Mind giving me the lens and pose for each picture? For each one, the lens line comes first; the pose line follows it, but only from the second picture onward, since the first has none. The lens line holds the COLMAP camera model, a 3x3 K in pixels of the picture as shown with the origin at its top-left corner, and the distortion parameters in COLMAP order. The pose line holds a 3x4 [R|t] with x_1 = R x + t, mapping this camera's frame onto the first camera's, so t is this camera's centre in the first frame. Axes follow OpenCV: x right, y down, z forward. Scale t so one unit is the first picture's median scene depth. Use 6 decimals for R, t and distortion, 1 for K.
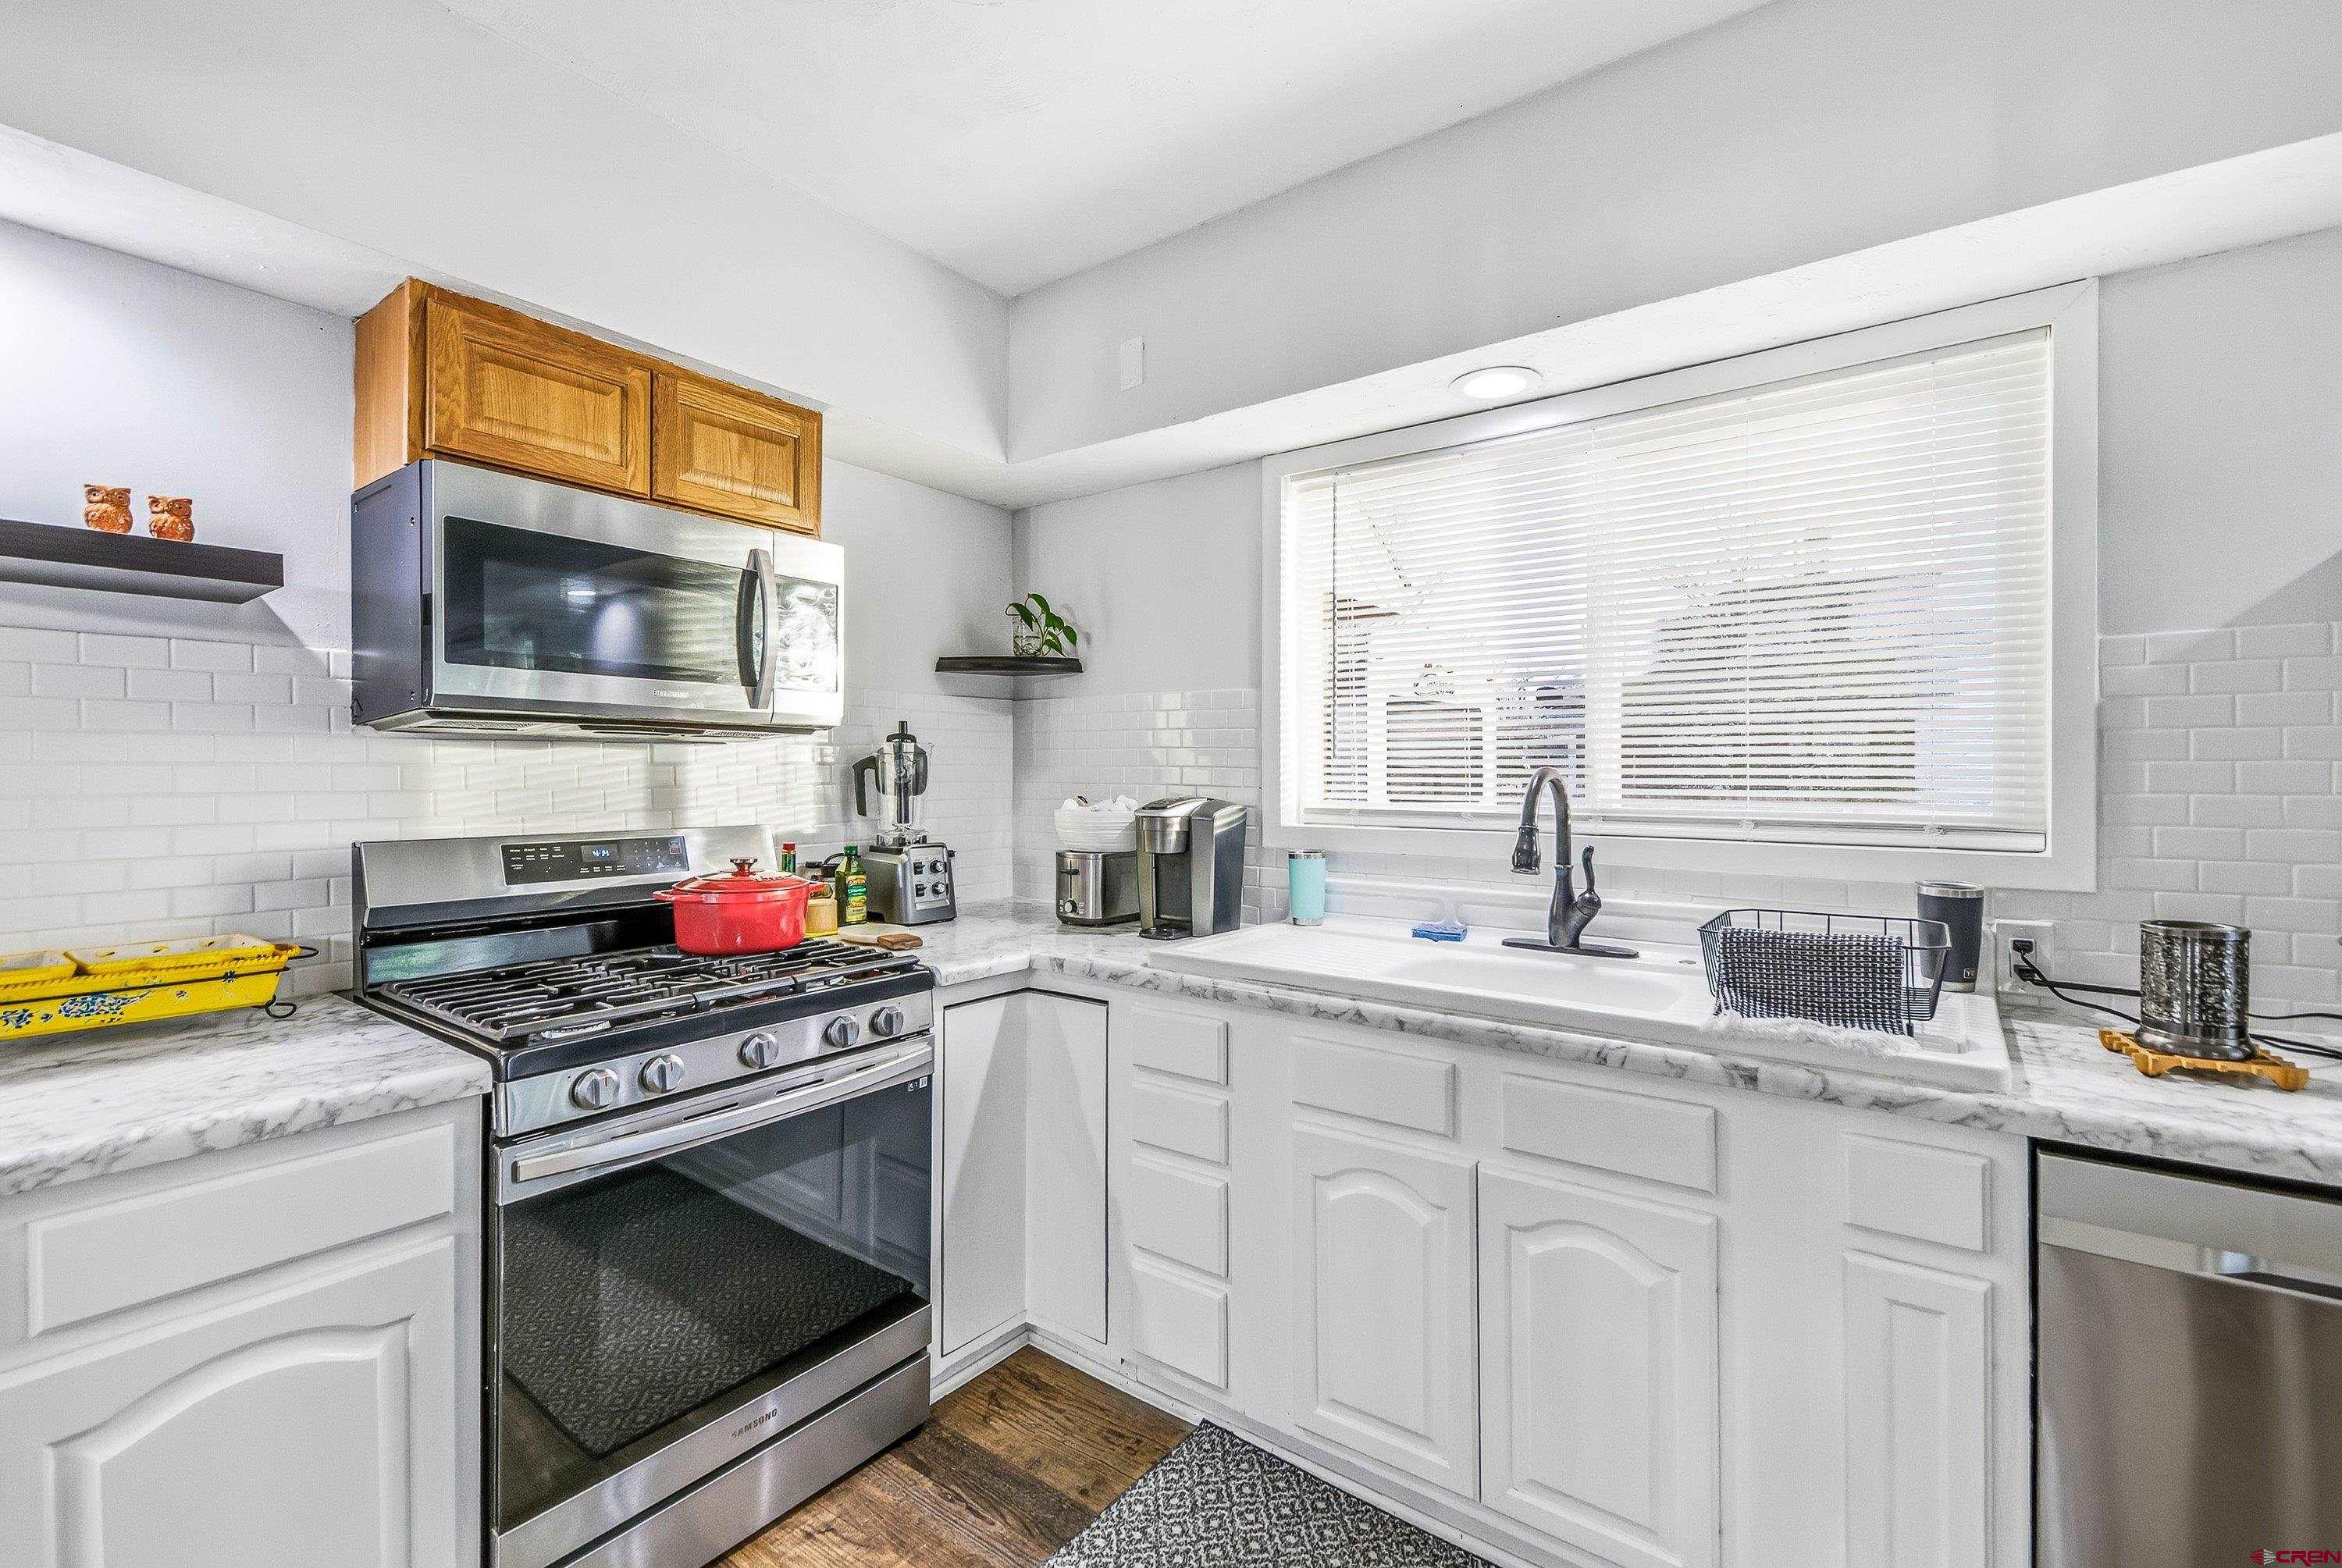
lens RADIAL K [[1021.5, 0, 1171.0], [0, 1021.5, 784.0], [0, 0, 1]] dist [0.028404, 0.000183]
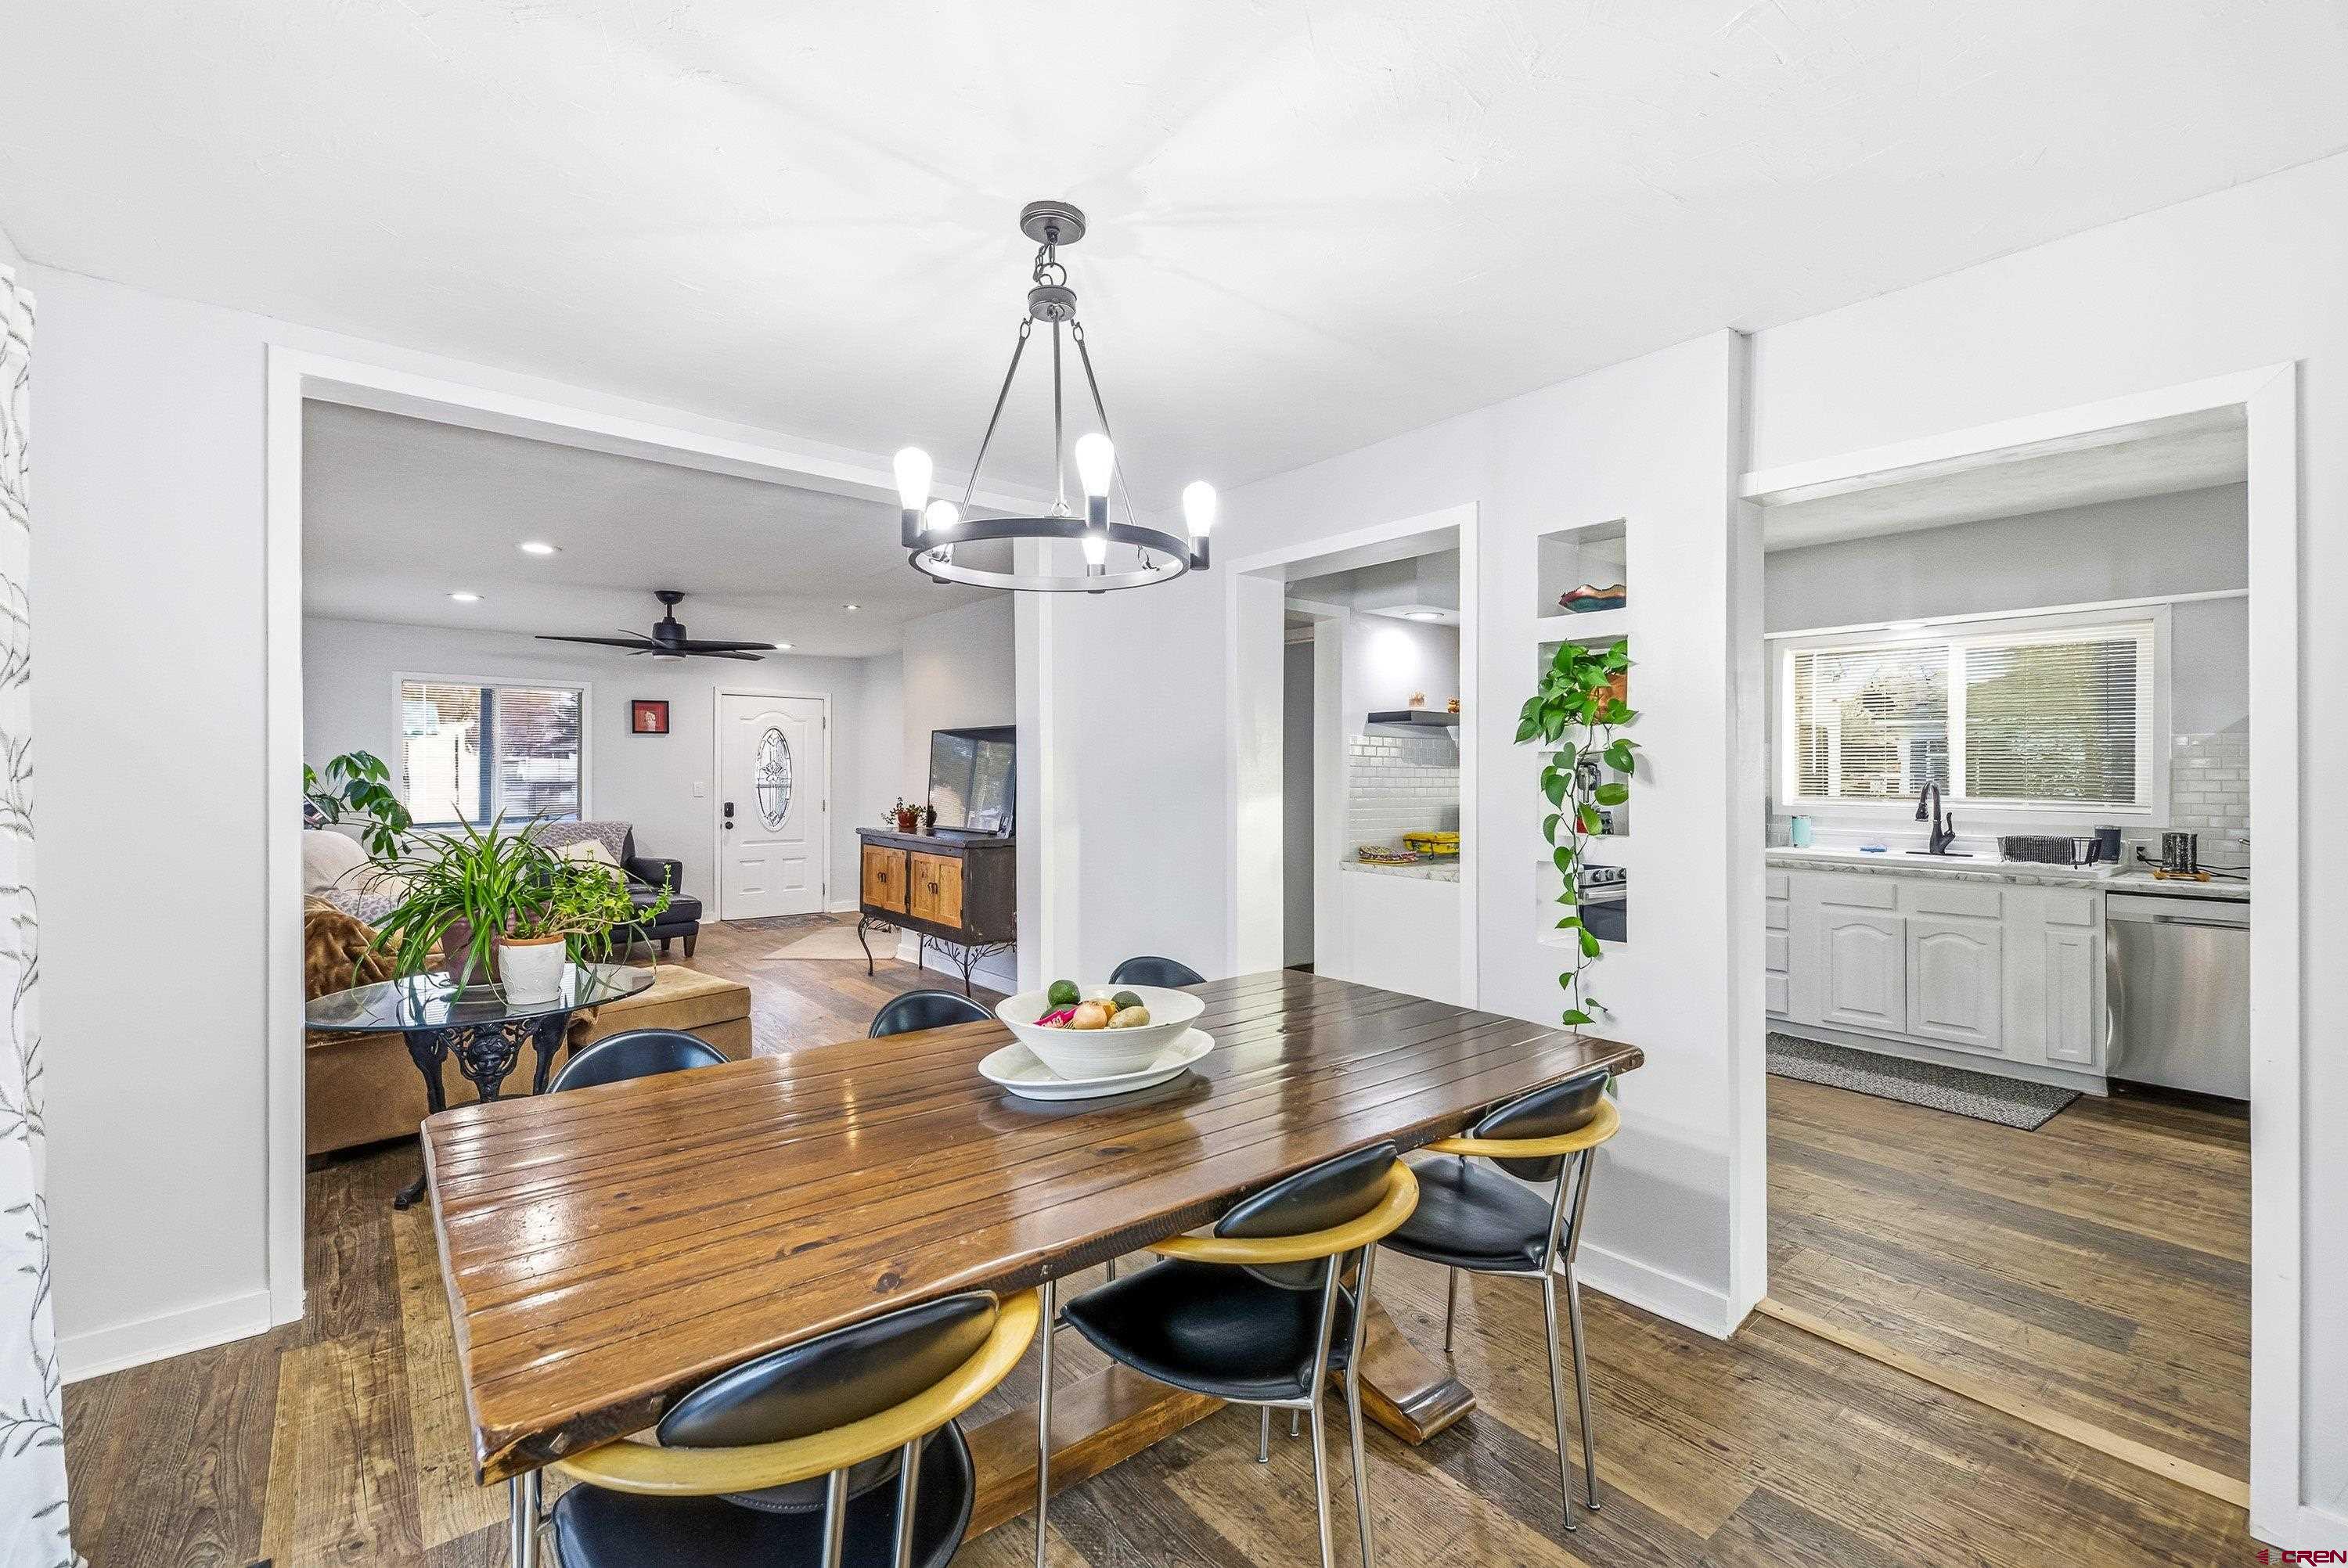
lens RADIAL K [[996.6, 0, 1174.0], [0, 996.6, 784.0], [0, 0, 1]] dist [0.024368, -0.000015]
pose [[0.970541, 0.009724, -0.240740, -0.823934], [-0.010100, 0.999949, -0.000327, 0.011421], [0.240725, 0.002749, 0.970589, -1.822608]]
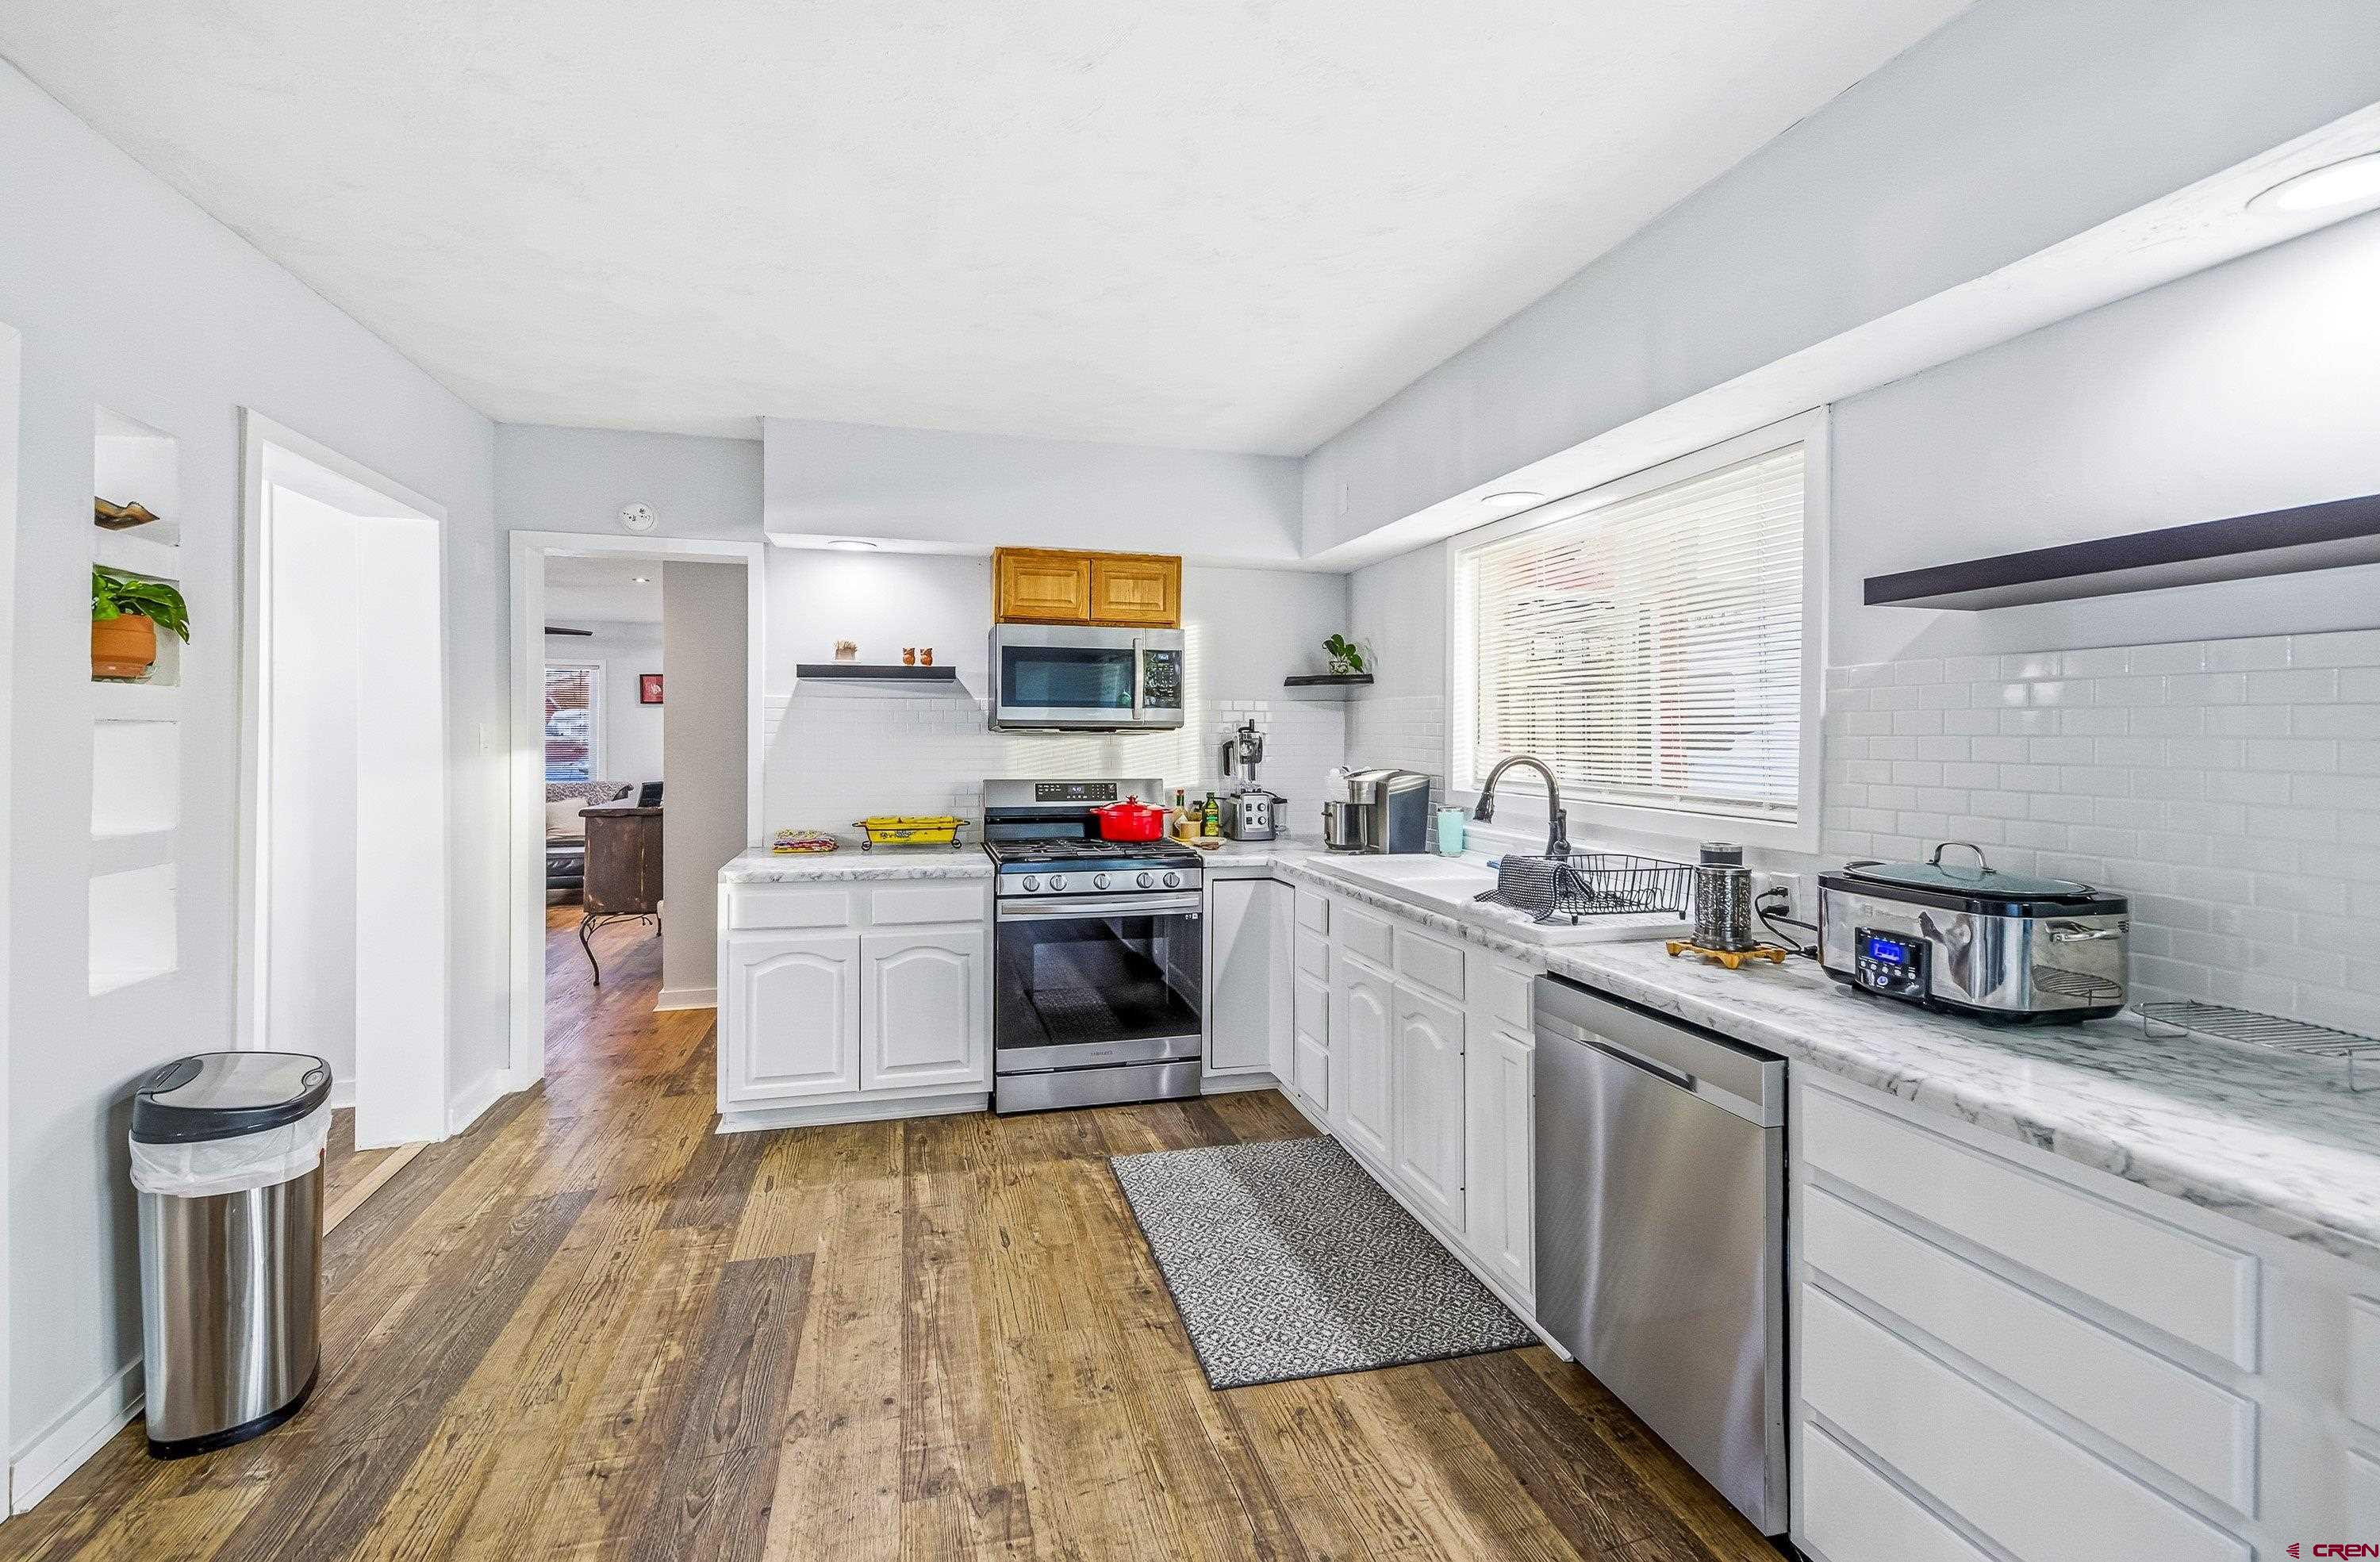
lens RADIAL K [[1068.4, 0, 1187.7], [0, 1068.4, 756.6], [0, 0, 1]] dist [0.119705, 0.000046]
pose [[0.781609, 0.016109, -0.623561, 0.937304], [-0.009623, 0.999859, 0.013768, -0.030184], [0.623695, -0.004760, 0.781653, -0.535440]]
